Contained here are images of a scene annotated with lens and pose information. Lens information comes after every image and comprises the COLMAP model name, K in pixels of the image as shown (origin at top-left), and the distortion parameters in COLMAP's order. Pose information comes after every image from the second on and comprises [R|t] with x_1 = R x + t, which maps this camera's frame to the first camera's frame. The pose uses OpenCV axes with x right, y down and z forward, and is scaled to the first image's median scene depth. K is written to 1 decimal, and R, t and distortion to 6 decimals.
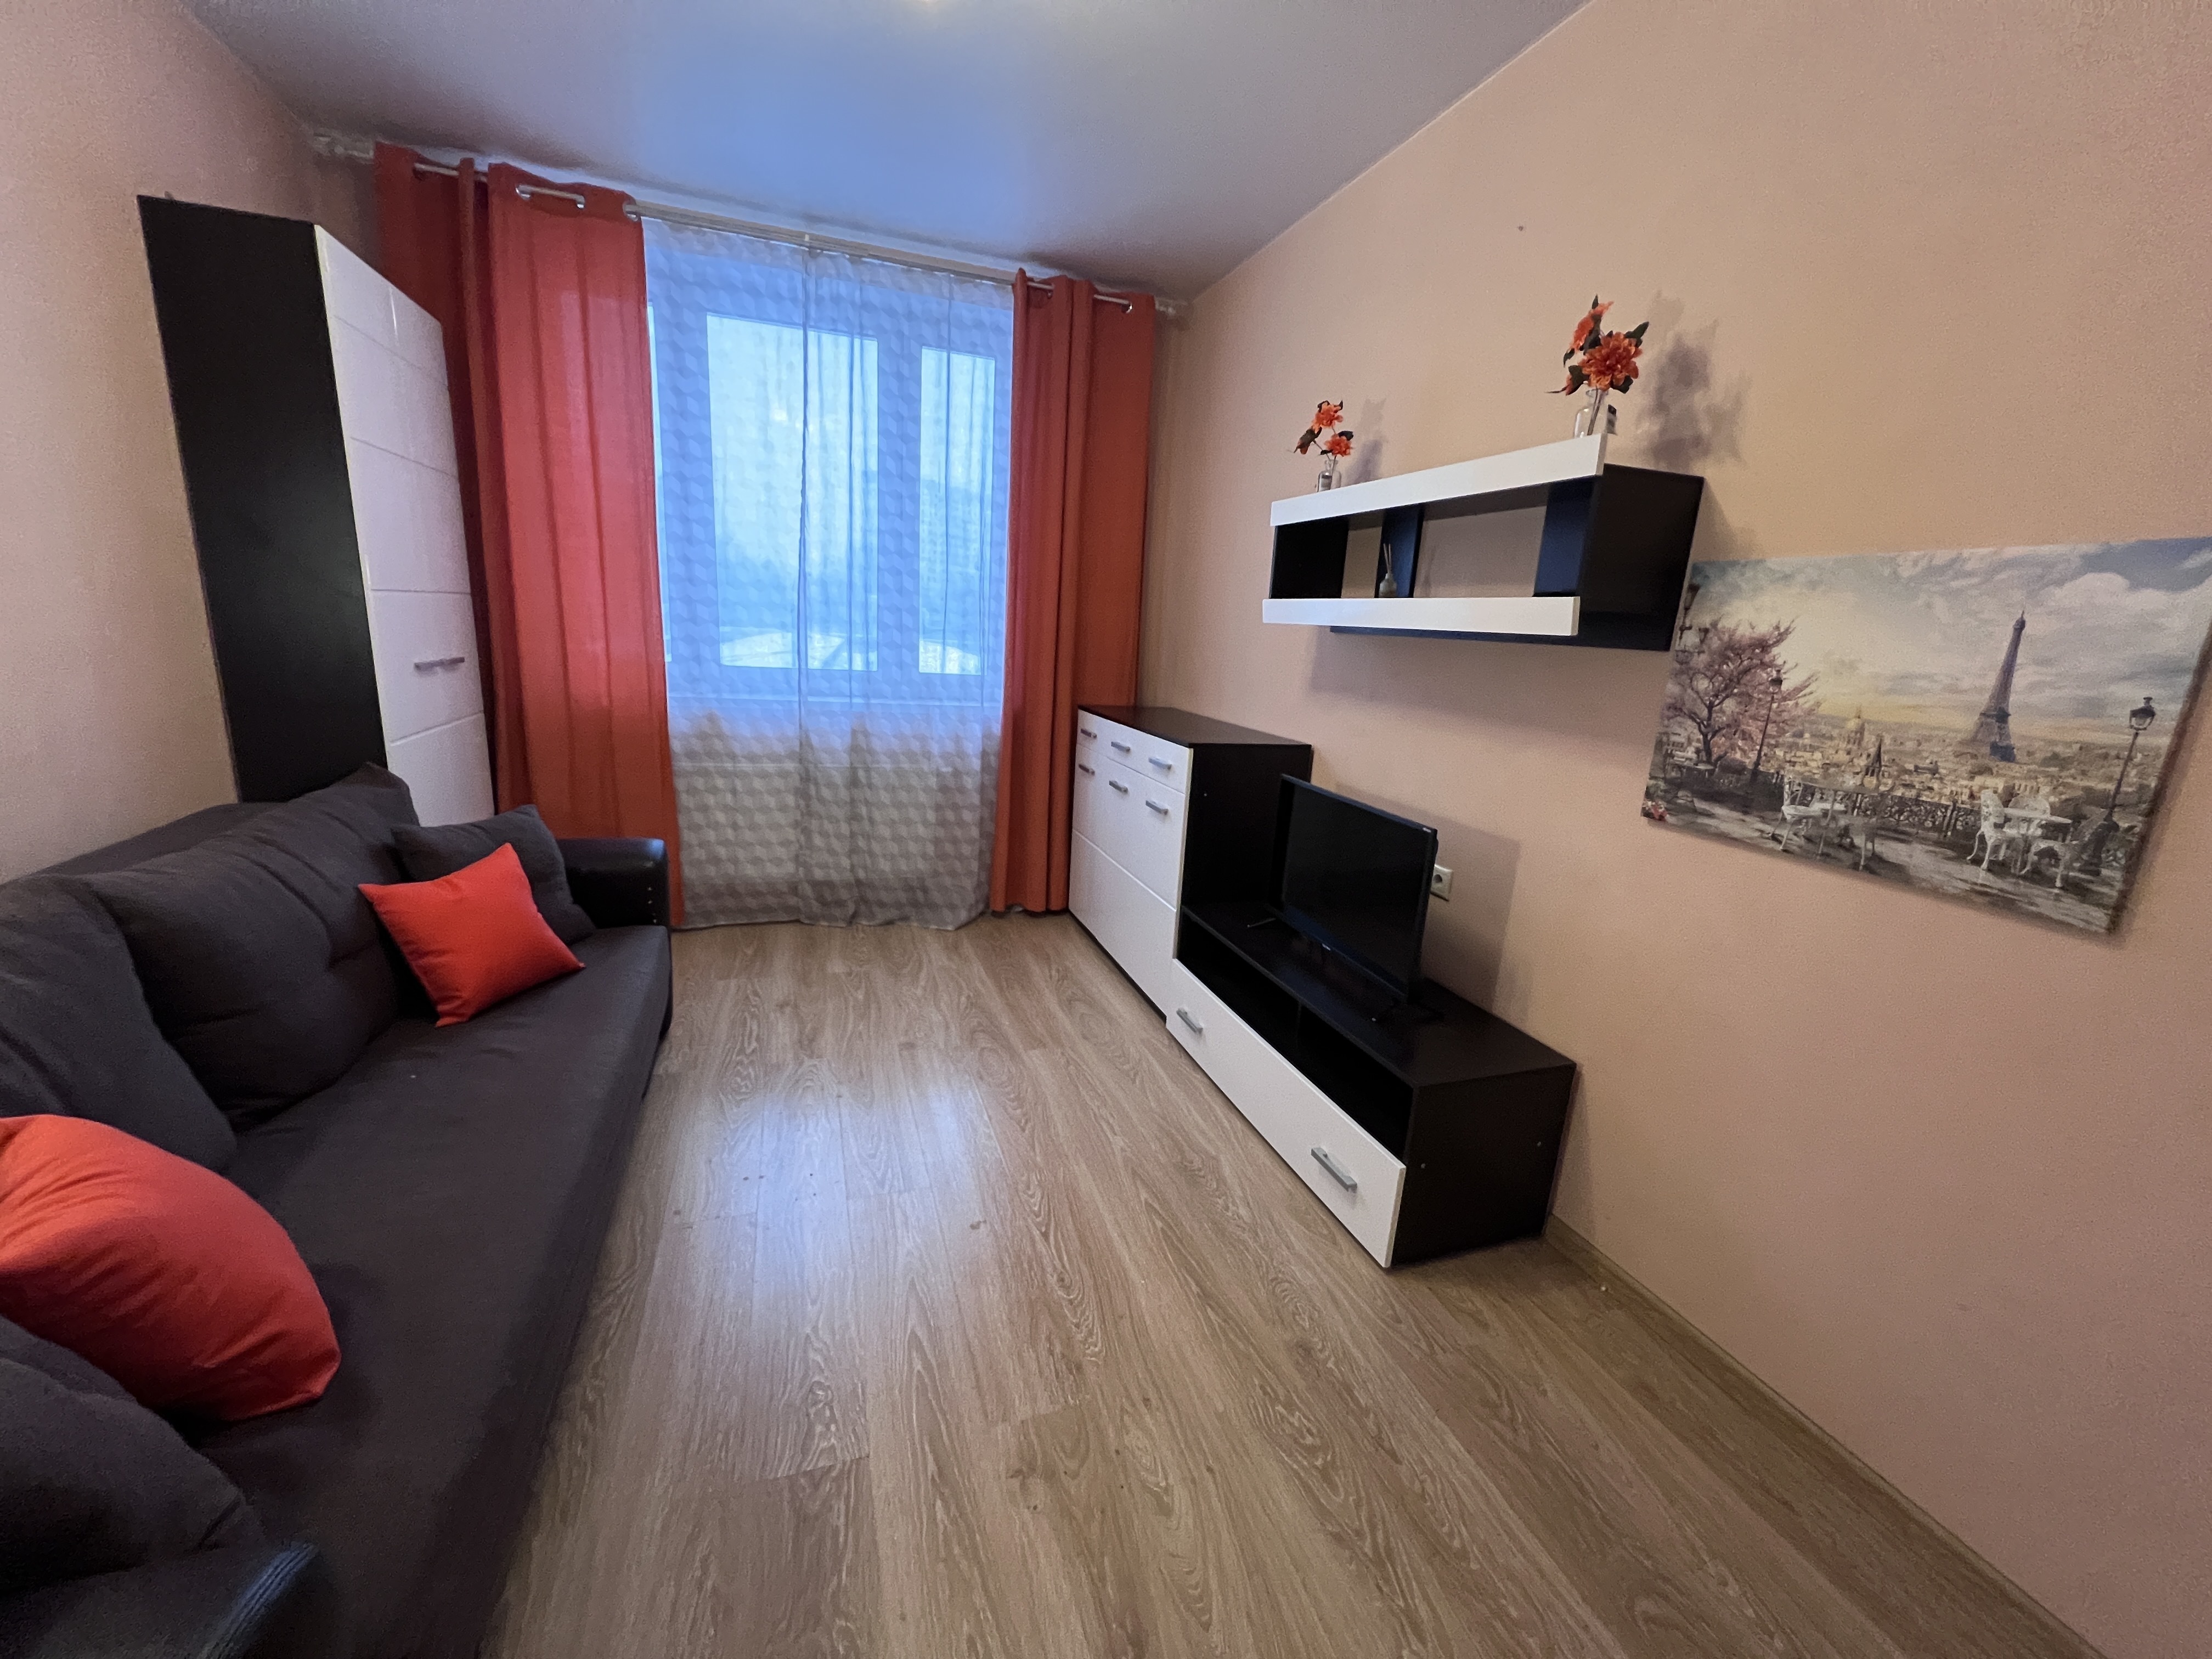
lens RADIAL K [[884.7, 0, 1108.4], [0, 884.7, 827.3], [0, 0, 1]] dist [-0.001634, 0.000218]
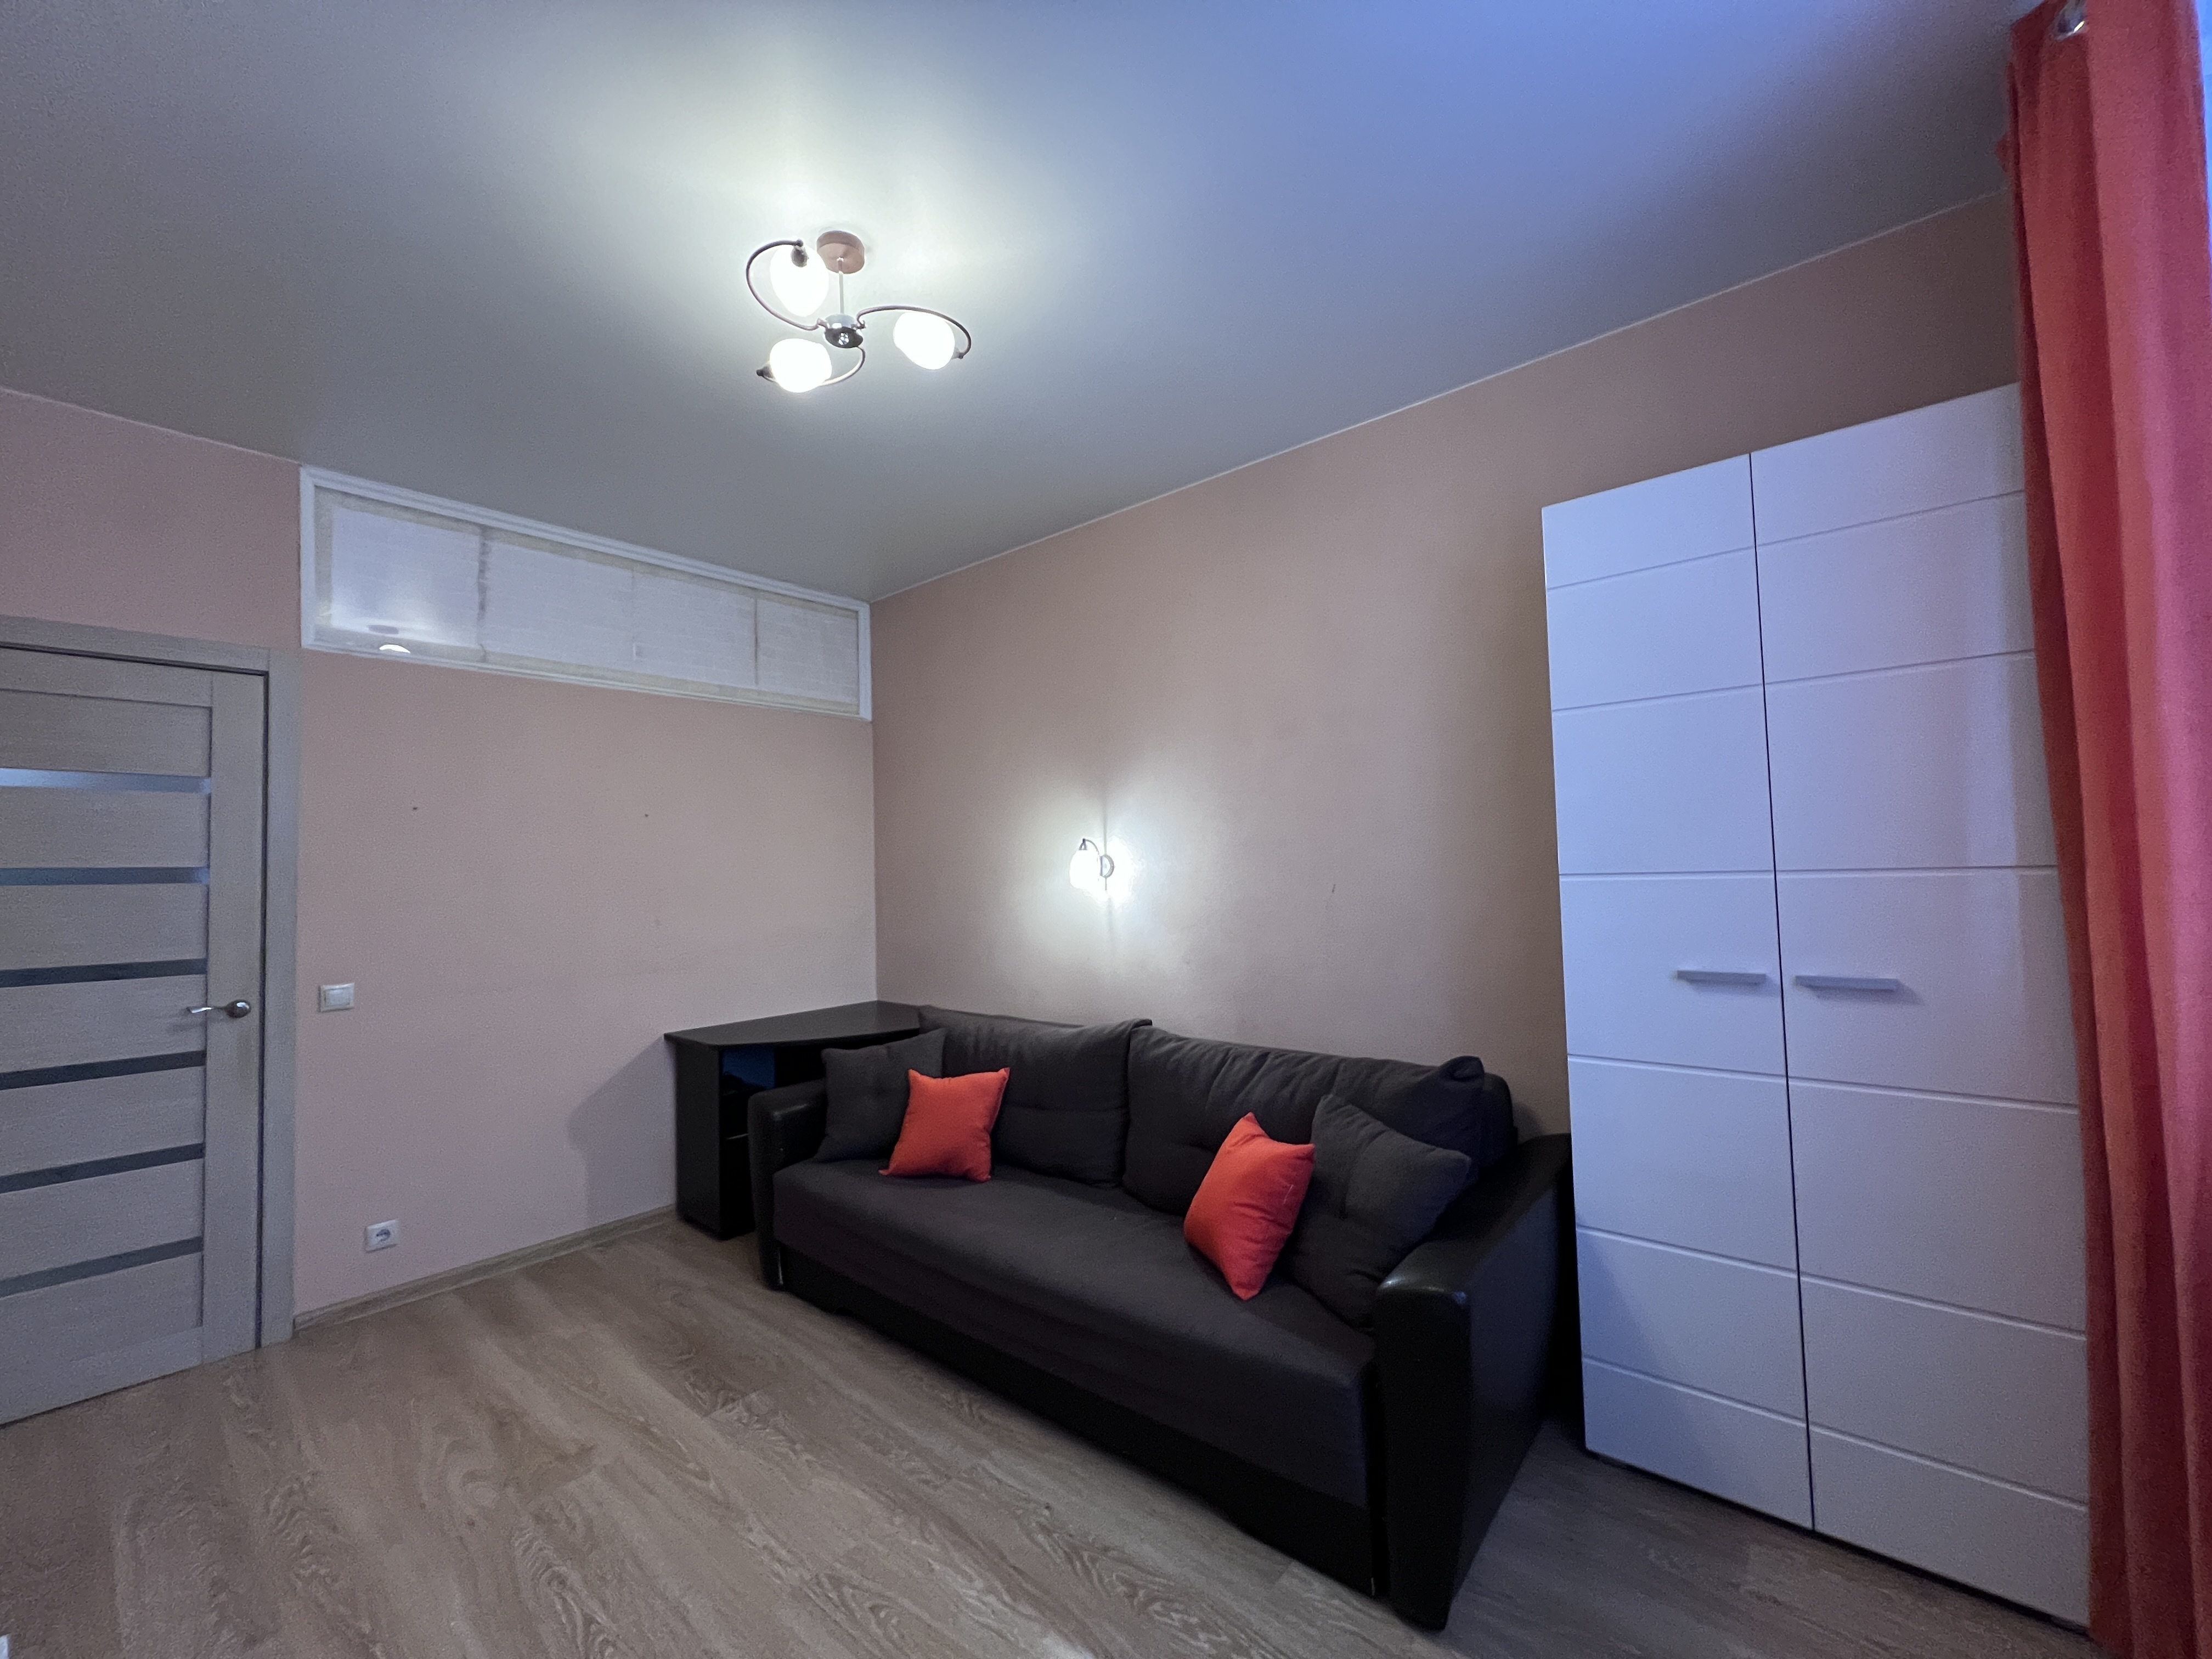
lens RADIAL K [[884.7, 0, 1111.0], [0, 884.7, 834.3], [0, 0, 1]] dist [-0.001634, 0.000218]
pose [[-0.856747, -0.058164, -0.512447, -0.022046], [-0.139335, 0.982775, 0.121402, -0.382978], [0.496559, 0.175412, -0.850094, 1.642317]]
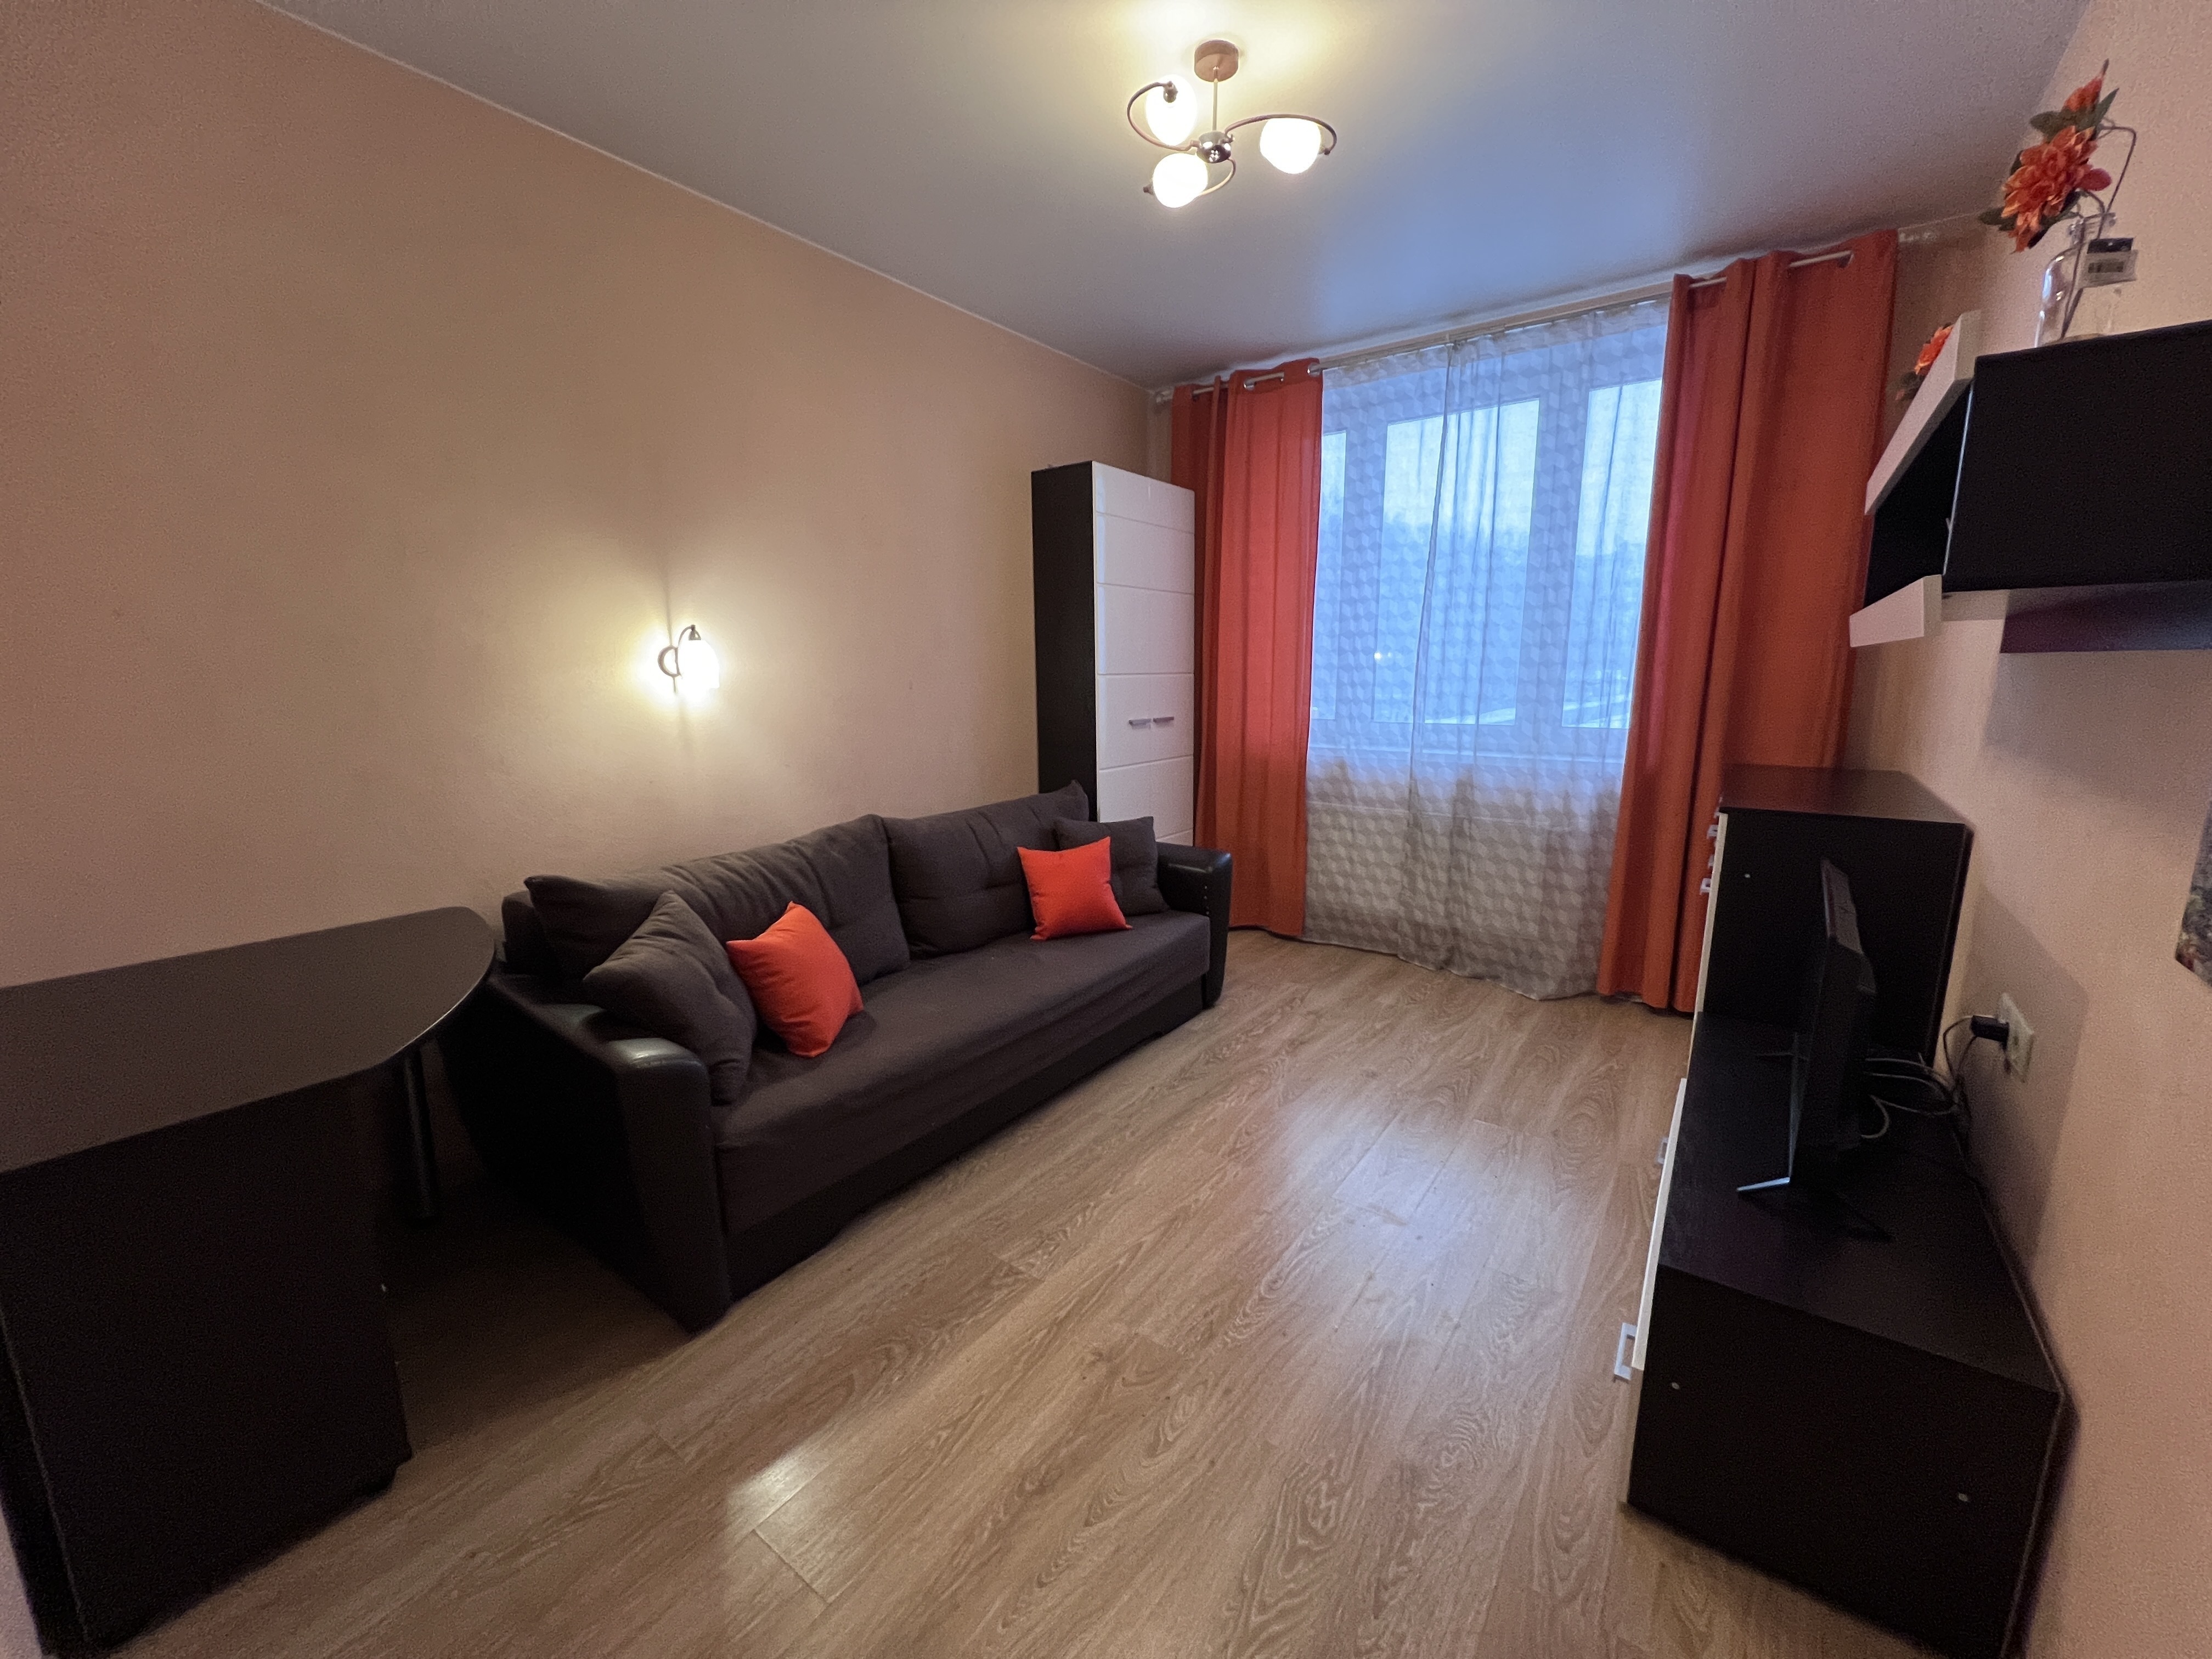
lens RADIAL K [[884.7, 0, 1108.3], [0, 884.7, 827.2], [0, 0, 1]] dist [-0.001634, 0.000218]
pose [[0.567186, 0.084399, -0.819254, 0.556817], [-0.144357, 0.989524, 0.001998, -0.001140], [0.810840, 0.117132, 0.573427, 0.142017]]
